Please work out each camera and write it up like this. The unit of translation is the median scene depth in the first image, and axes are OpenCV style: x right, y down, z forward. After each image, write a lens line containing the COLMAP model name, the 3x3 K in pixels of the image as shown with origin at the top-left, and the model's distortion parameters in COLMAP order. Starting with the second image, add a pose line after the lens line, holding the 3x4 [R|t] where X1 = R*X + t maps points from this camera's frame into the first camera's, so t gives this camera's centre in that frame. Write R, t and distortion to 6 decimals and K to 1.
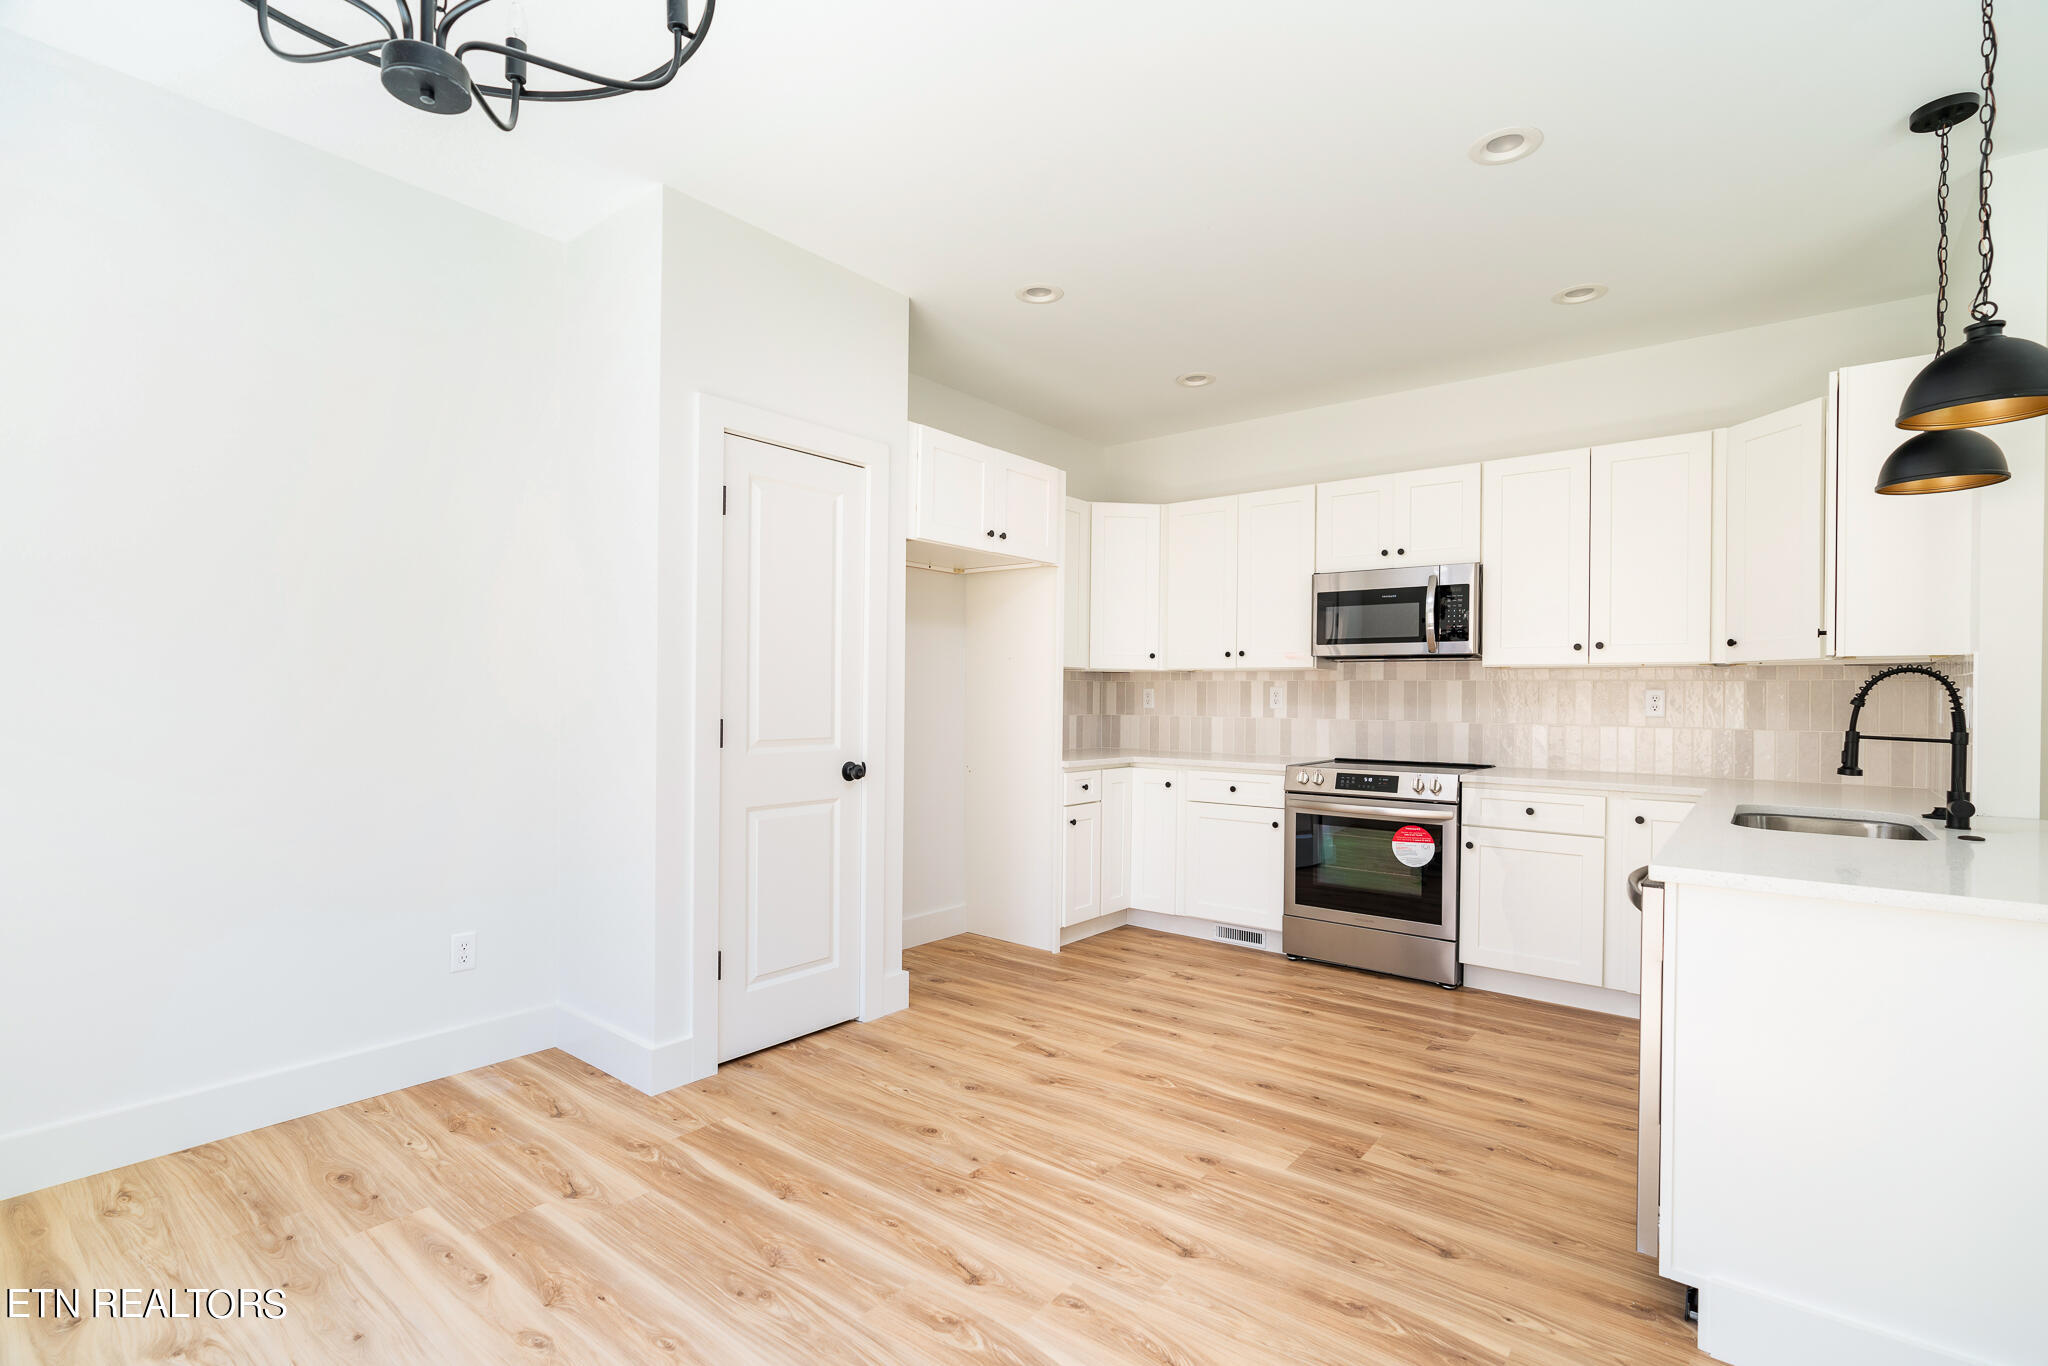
lens RADIAL K [[940.2, 0, 1025.9], [0, 940.2, 689.0], [0, 0, 1]] dist [0.027236, 0.000479]
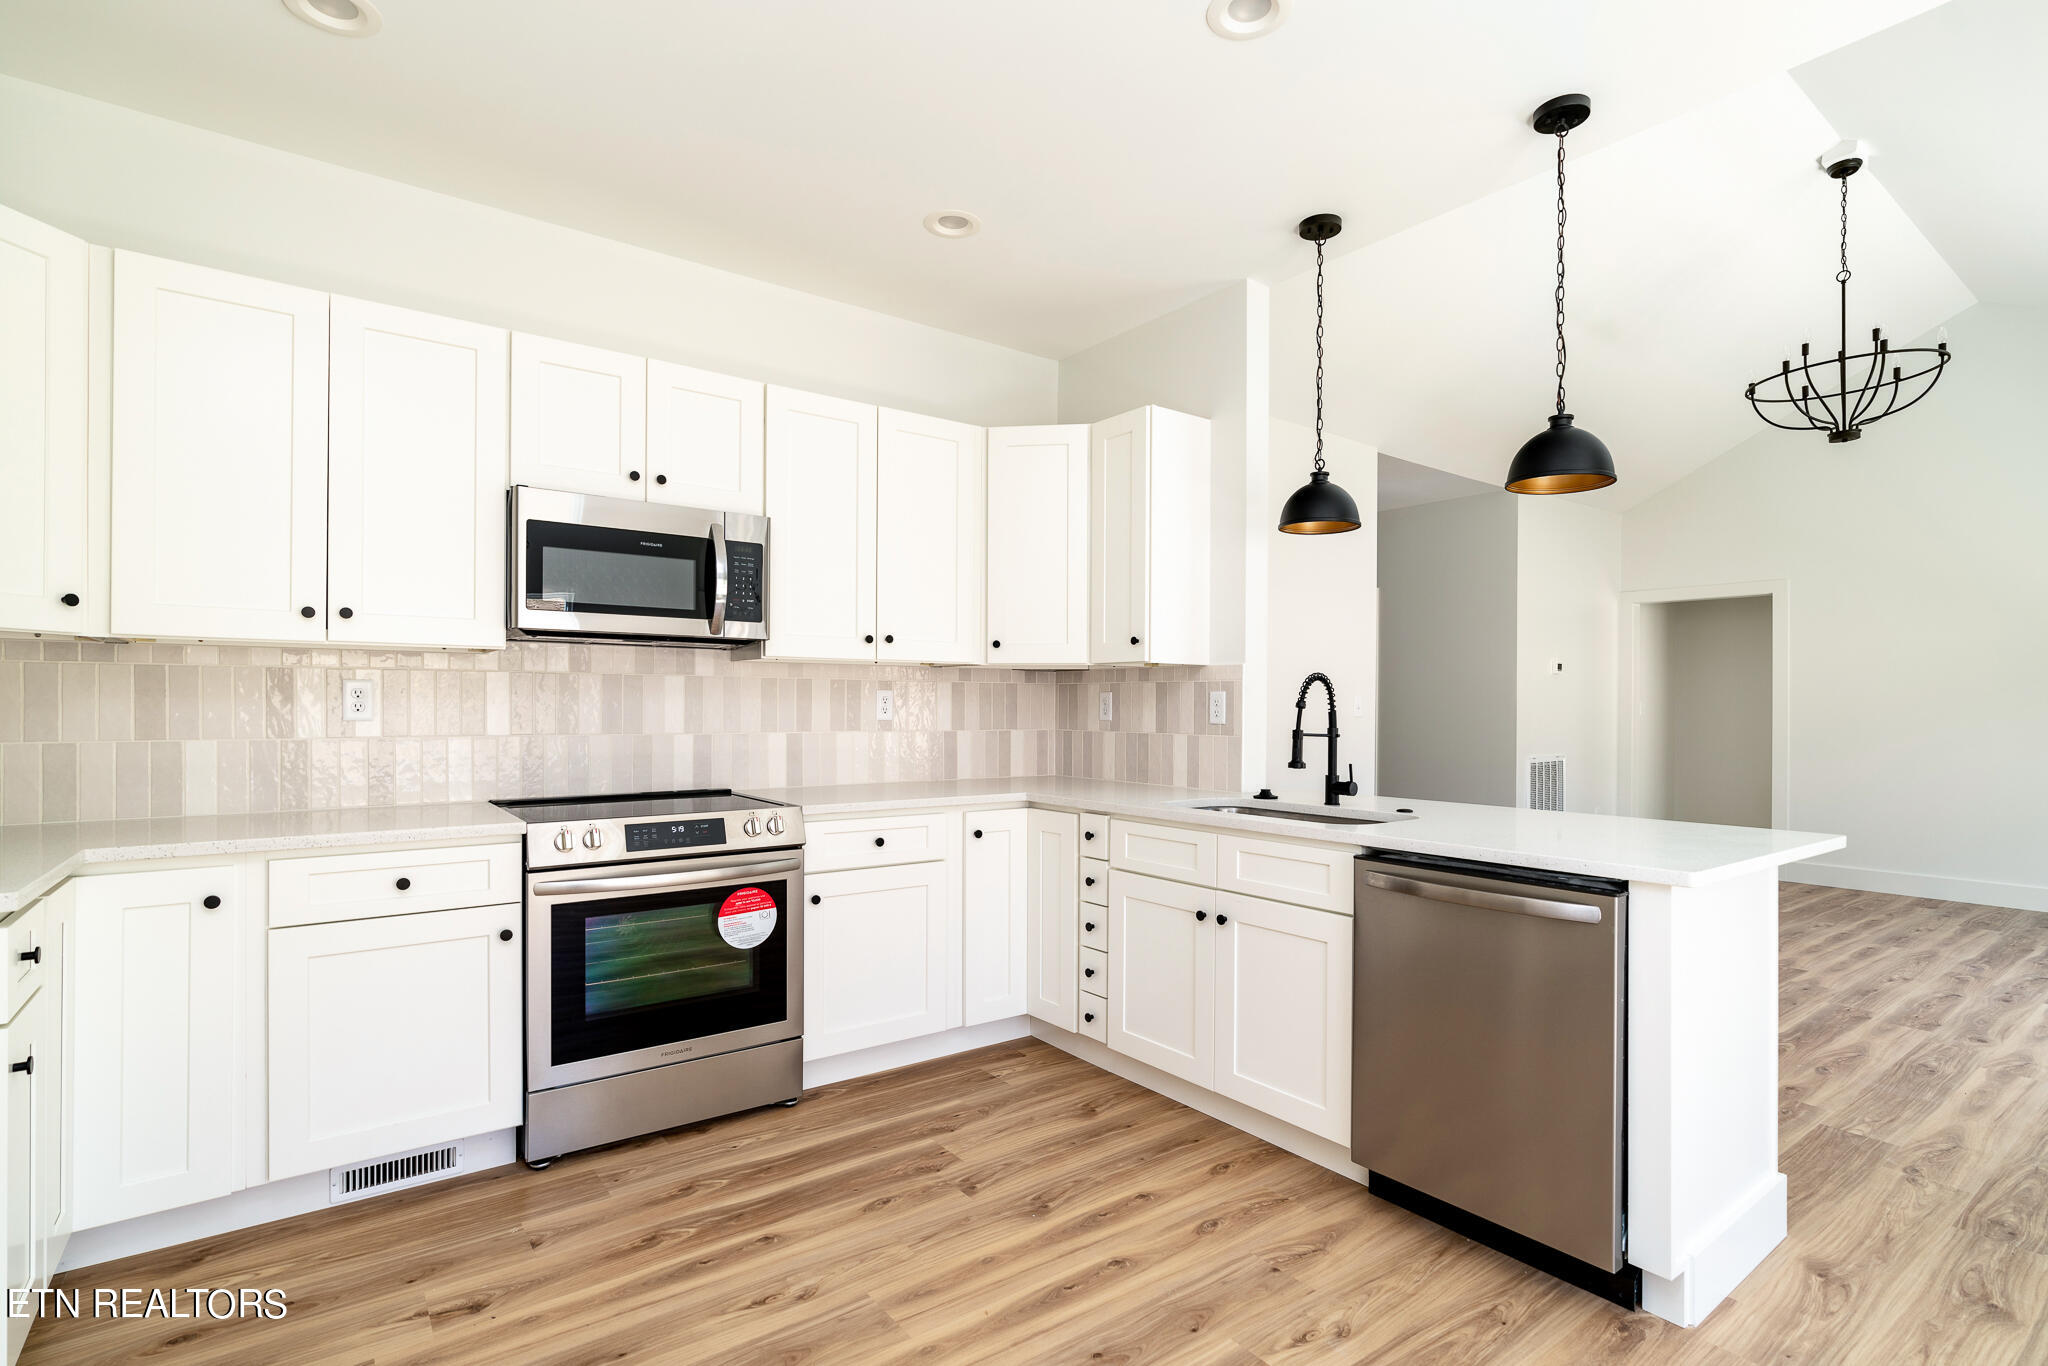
lens RADIAL K [[990.6, 0, 1024.0], [0, 990.6, 695.6], [0, 0, 1]] dist [-0.002562, 0.000097]
pose [[0.259453, 0.000968, 0.965755, -0.229267], [-0.010128, 0.999947, 0.001719, 0.002731], [-0.965703, -0.010227, 0.259449, 0.624333]]
